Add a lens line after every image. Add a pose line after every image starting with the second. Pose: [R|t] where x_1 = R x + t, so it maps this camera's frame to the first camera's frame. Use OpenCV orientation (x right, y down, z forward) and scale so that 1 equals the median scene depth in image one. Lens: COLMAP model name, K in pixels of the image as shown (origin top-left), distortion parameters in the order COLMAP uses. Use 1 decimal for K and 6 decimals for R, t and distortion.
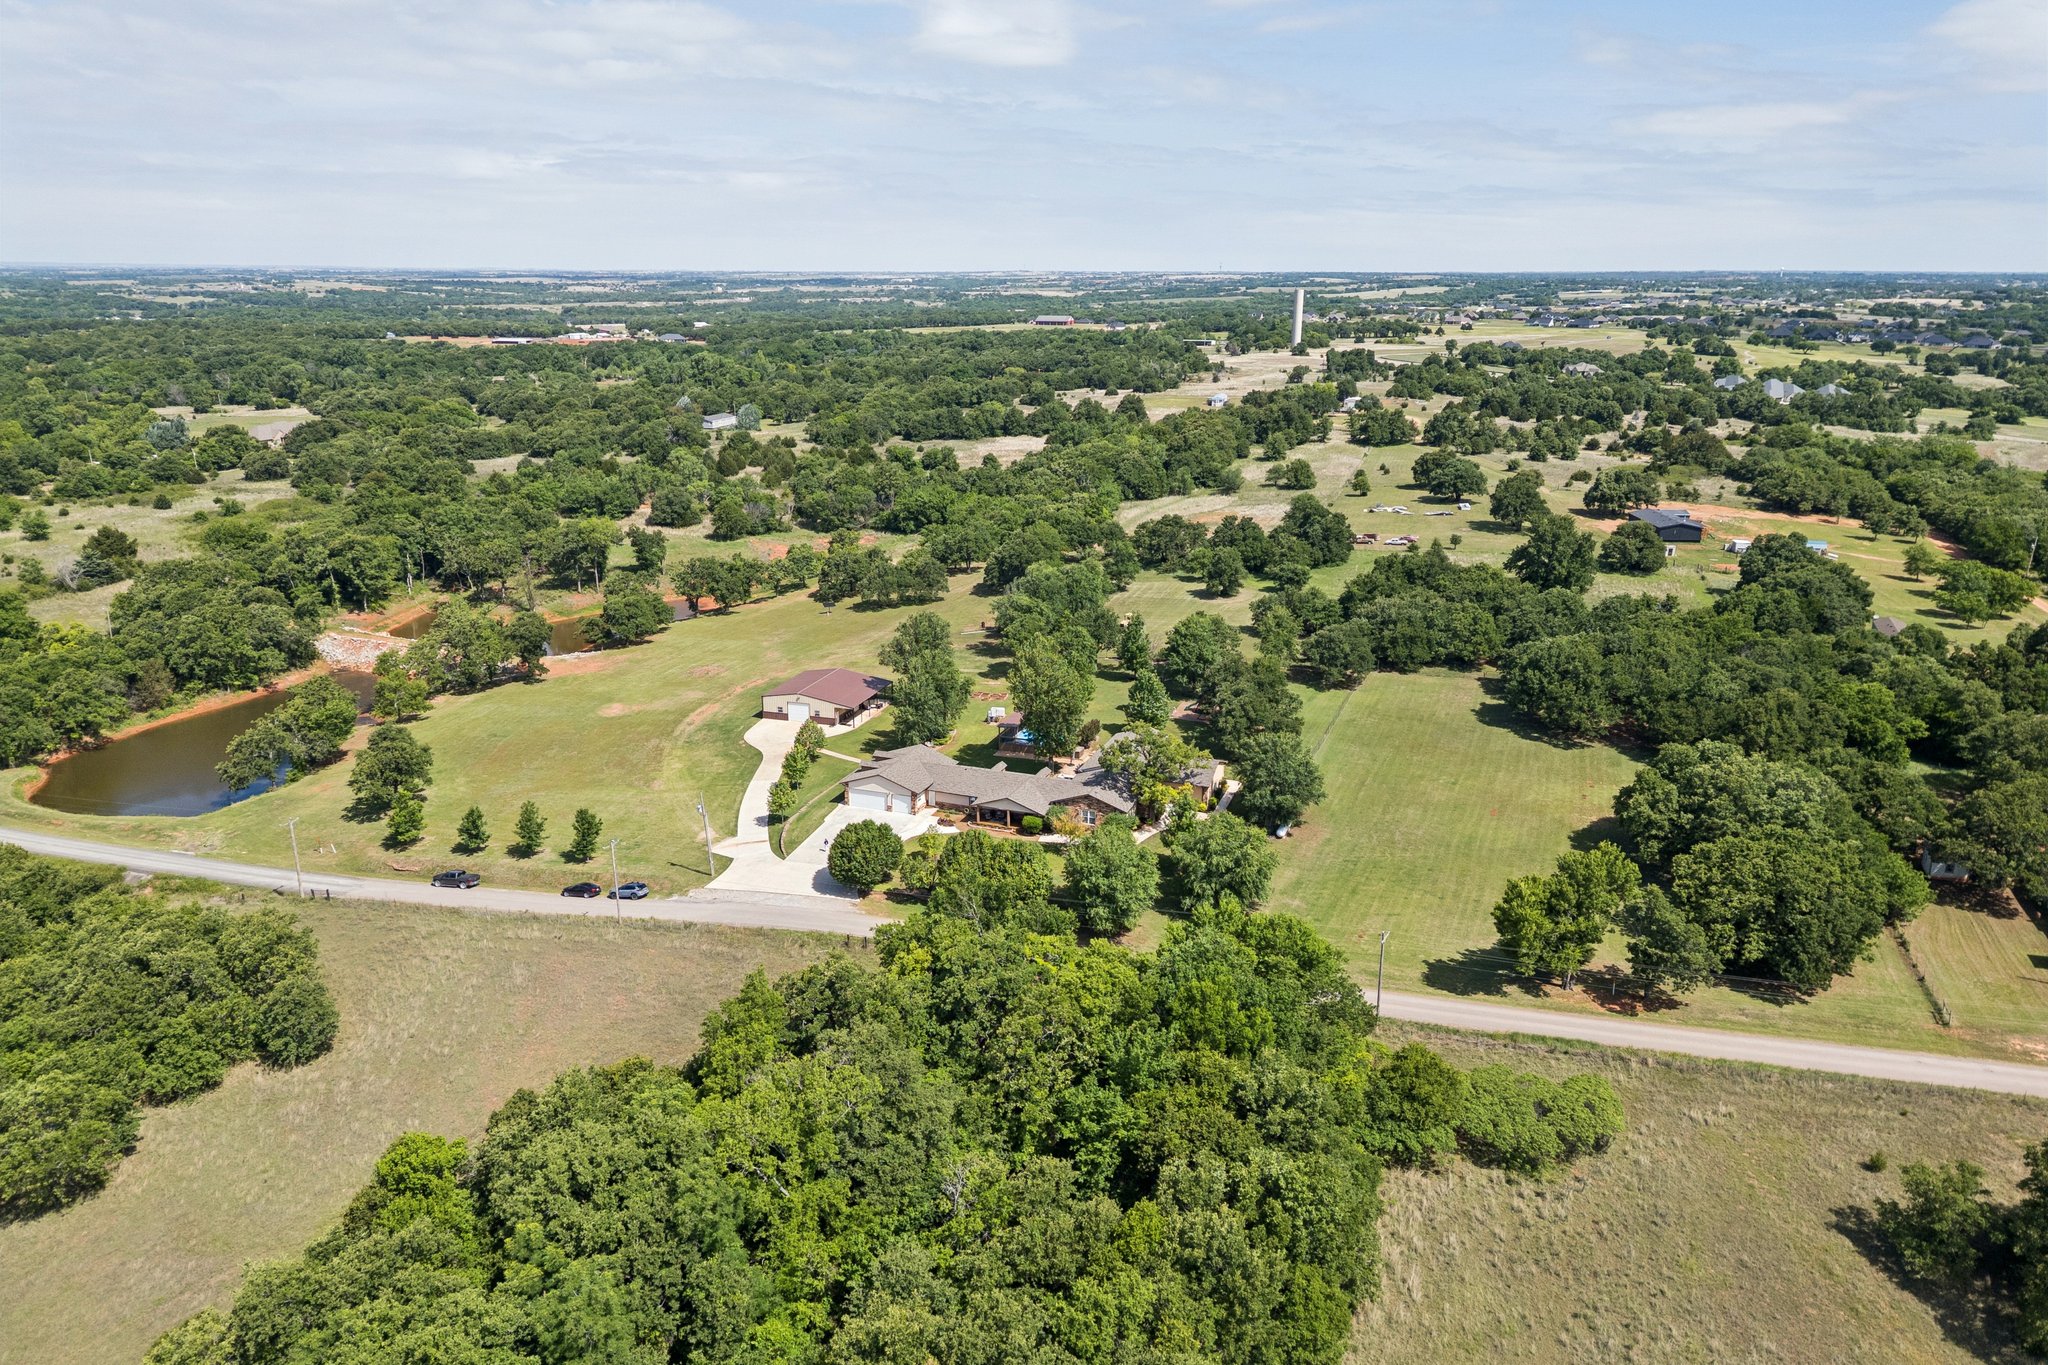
lens RADIAL K [[1426.1, 0, 1011.4], [0, 1426.1, 676.2], [0, 0, 1]] dist [0.072382, -0.069271]
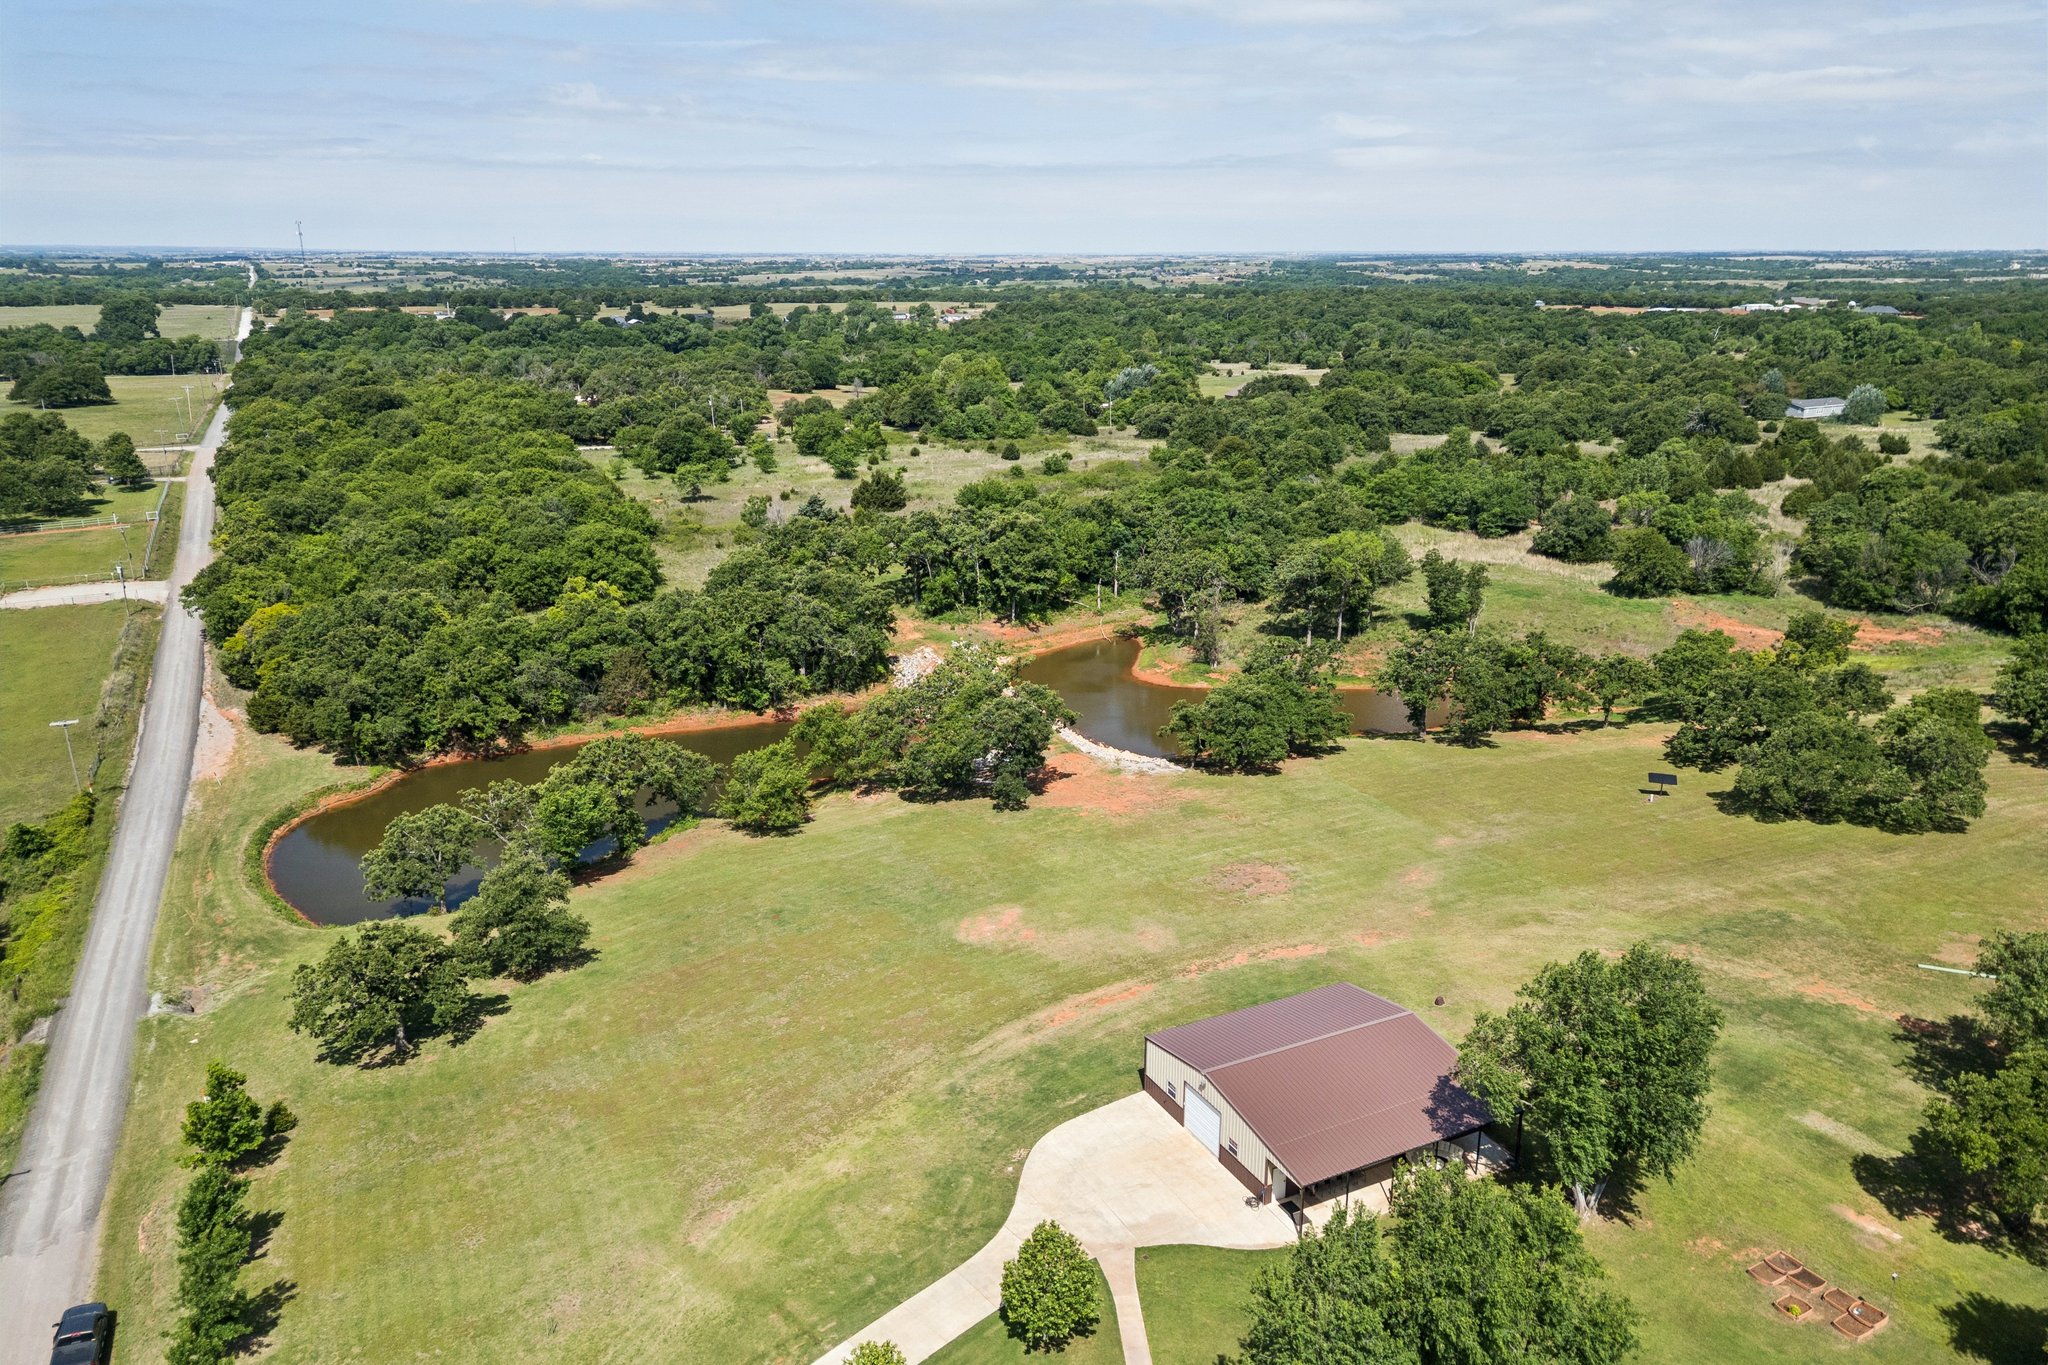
lens RADIAL K [[1426.1, 0, 1008.0], [0, 1426.1, 669.5], [0, 0, 1]] dist [0.072382, -0.069271]
pose [[0.703419, 0.196085, -0.683193, 0.053777], [-0.191689, 0.977913, 0.083309, -0.121301], [0.684439, 0.072360, 0.725471, 0.740573]]
